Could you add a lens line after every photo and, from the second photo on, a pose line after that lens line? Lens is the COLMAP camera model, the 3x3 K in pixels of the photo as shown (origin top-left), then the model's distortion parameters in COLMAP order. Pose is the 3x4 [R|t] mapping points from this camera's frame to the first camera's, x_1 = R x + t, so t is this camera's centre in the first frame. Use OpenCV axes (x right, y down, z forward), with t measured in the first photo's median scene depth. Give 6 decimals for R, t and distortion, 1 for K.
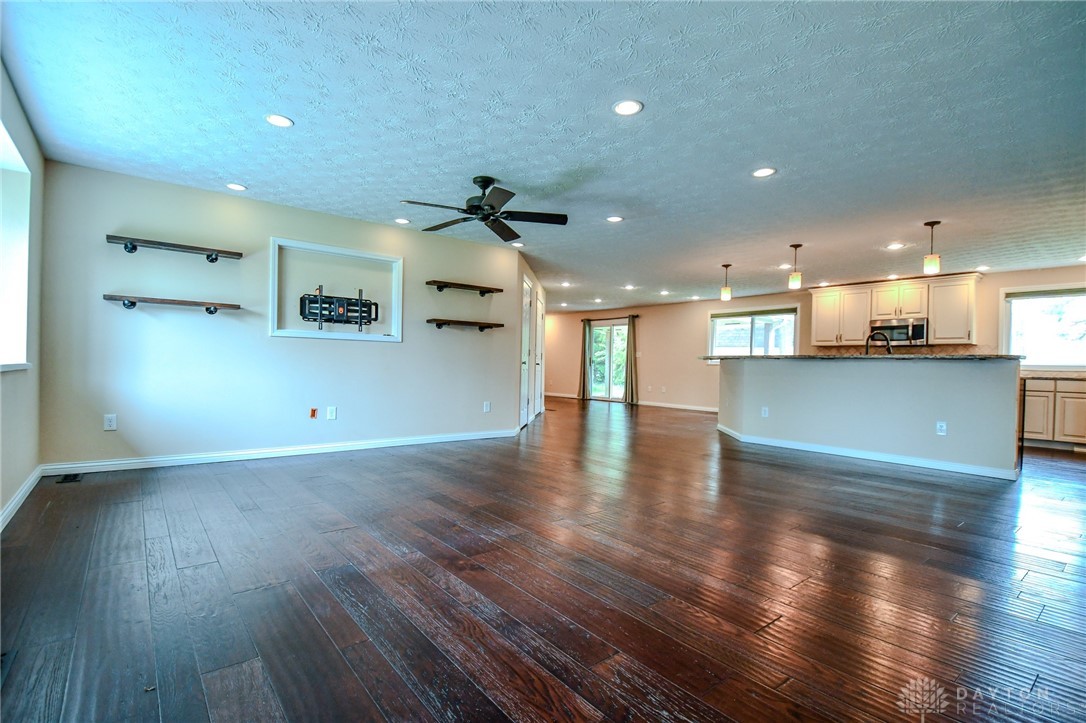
lens RADIAL K [[510.0, 0, 535.3], [0, 510.0, 363.4], [0, 0, 1]] dist [0.012631, -0.017936]
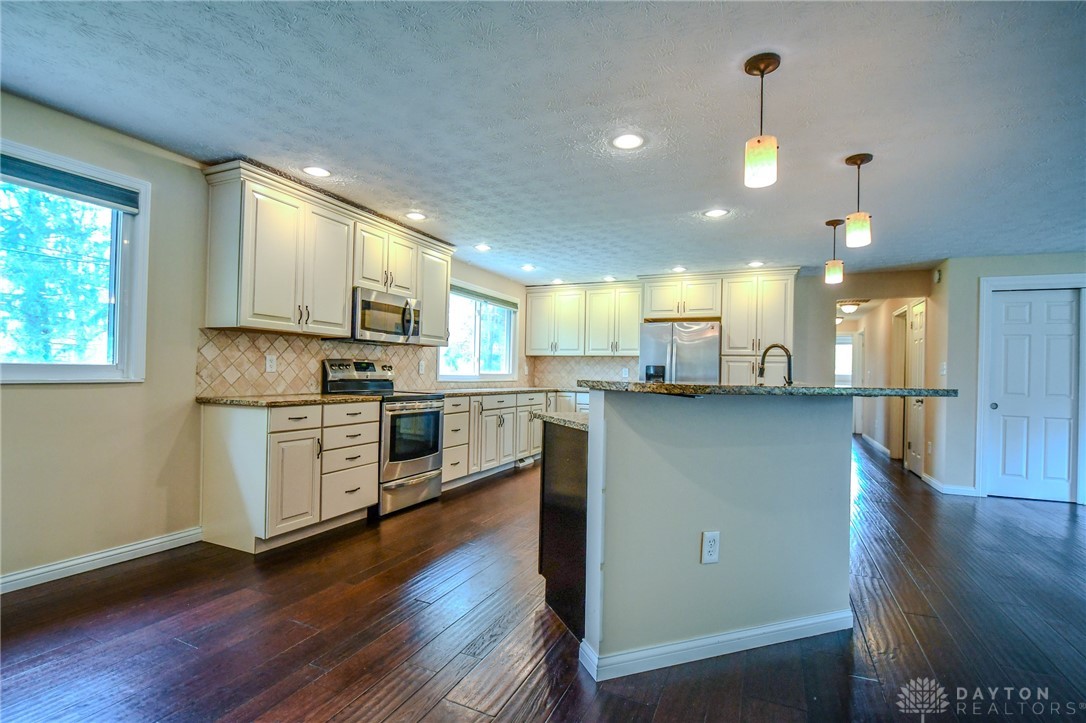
lens RADIAL K [[510.0, 0, 539.7], [0, 510.0, 368.9], [0, 0, 1]] dist [0.012631, -0.017936]
pose [[-0.450122, -0.026760, 0.892566, 0.162547], [-0.035110, 0.999308, 0.012254, -0.020469], [-0.892276, -0.025822, -0.450750, 1.142524]]
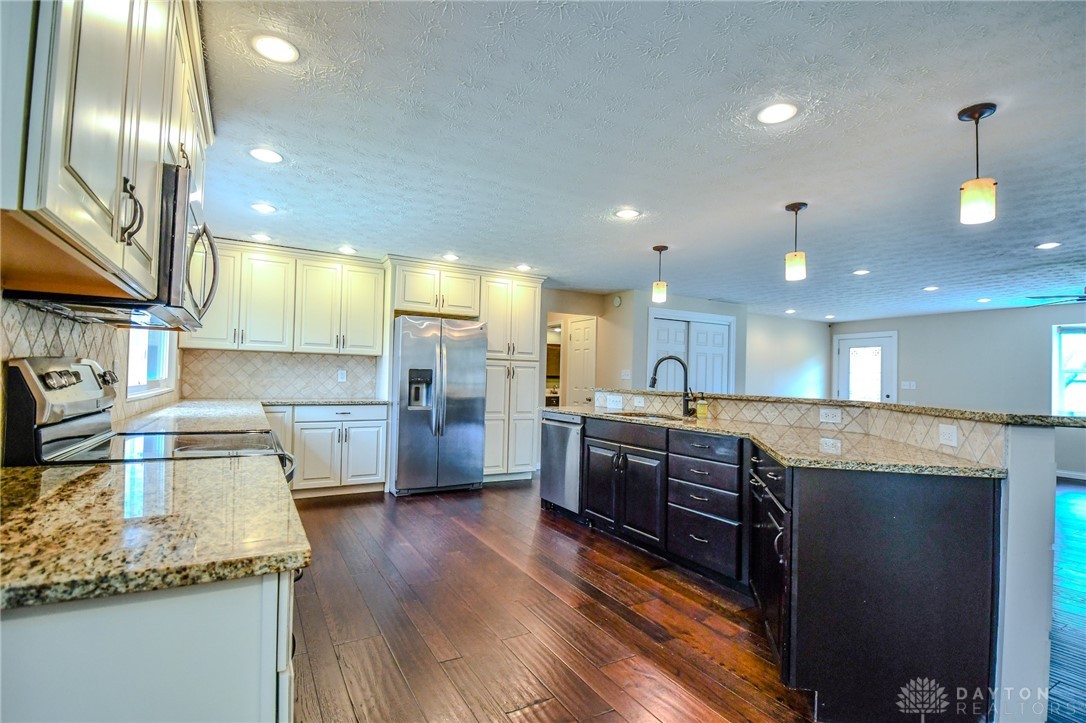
lens RADIAL K [[510.0, 0, 539.0], [0, 510.0, 367.9], [0, 0, 1]] dist [0.012631, -0.017936]
pose [[-0.986090, -0.045494, 0.159863, 0.538944], [-0.049320, 0.998582, -0.020047, -0.017933], [-0.158724, -0.027653, -0.986936, 1.240187]]
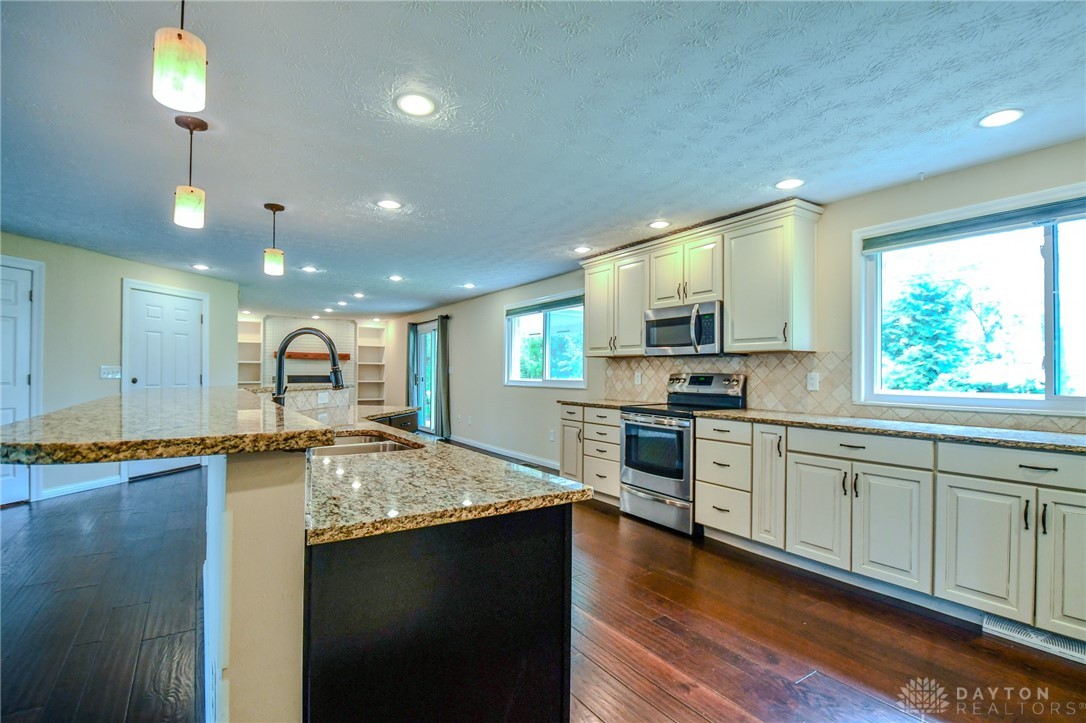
lens RADIAL K [[510.0, 0, 535.9], [0, 510.0, 367.5], [0, 0, 1]] dist [0.012631, -0.017936]
pose [[0.995202, -0.016428, -0.096450, 0.633694], [0.015541, 0.999830, -0.009940, -0.020650], [0.096597, 0.008393, 0.995288, 0.481655]]
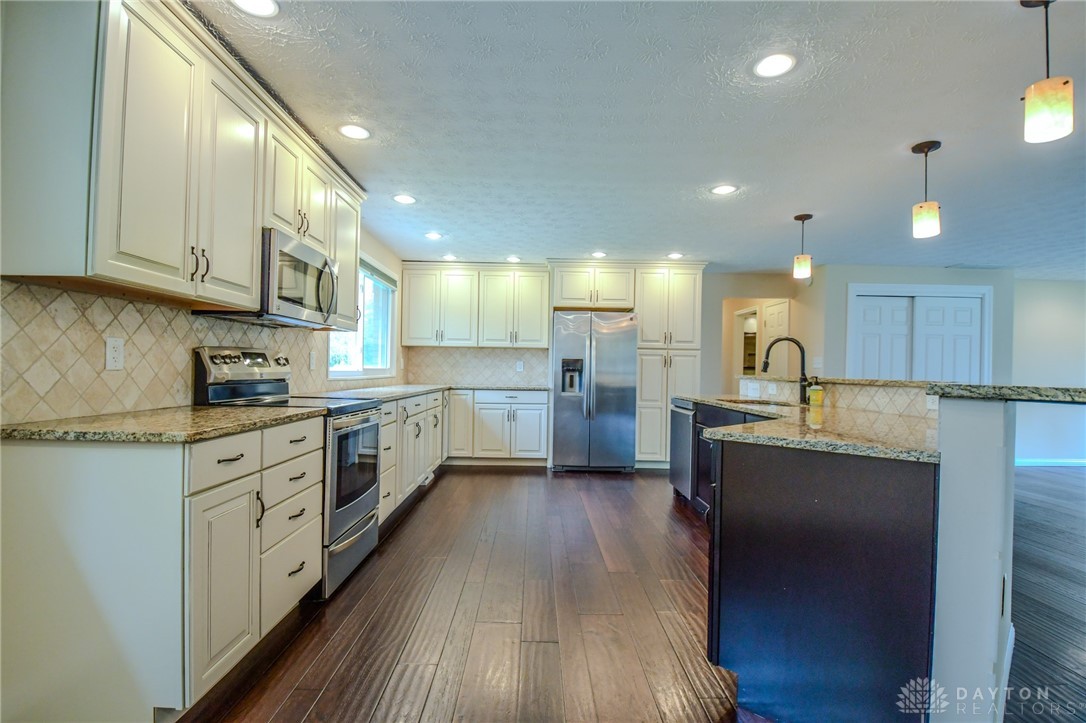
lens RADIAL K [[510.0, 0, 537.1], [0, 510.0, 368.5], [0, 0, 1]] dist [0.012631, -0.017936]
pose [[-0.782300, -0.037642, 0.621764, 0.381417], [-0.039288, 0.999167, 0.011058, -0.014486], [-0.621662, -0.015777, -0.783127, 1.218788]]
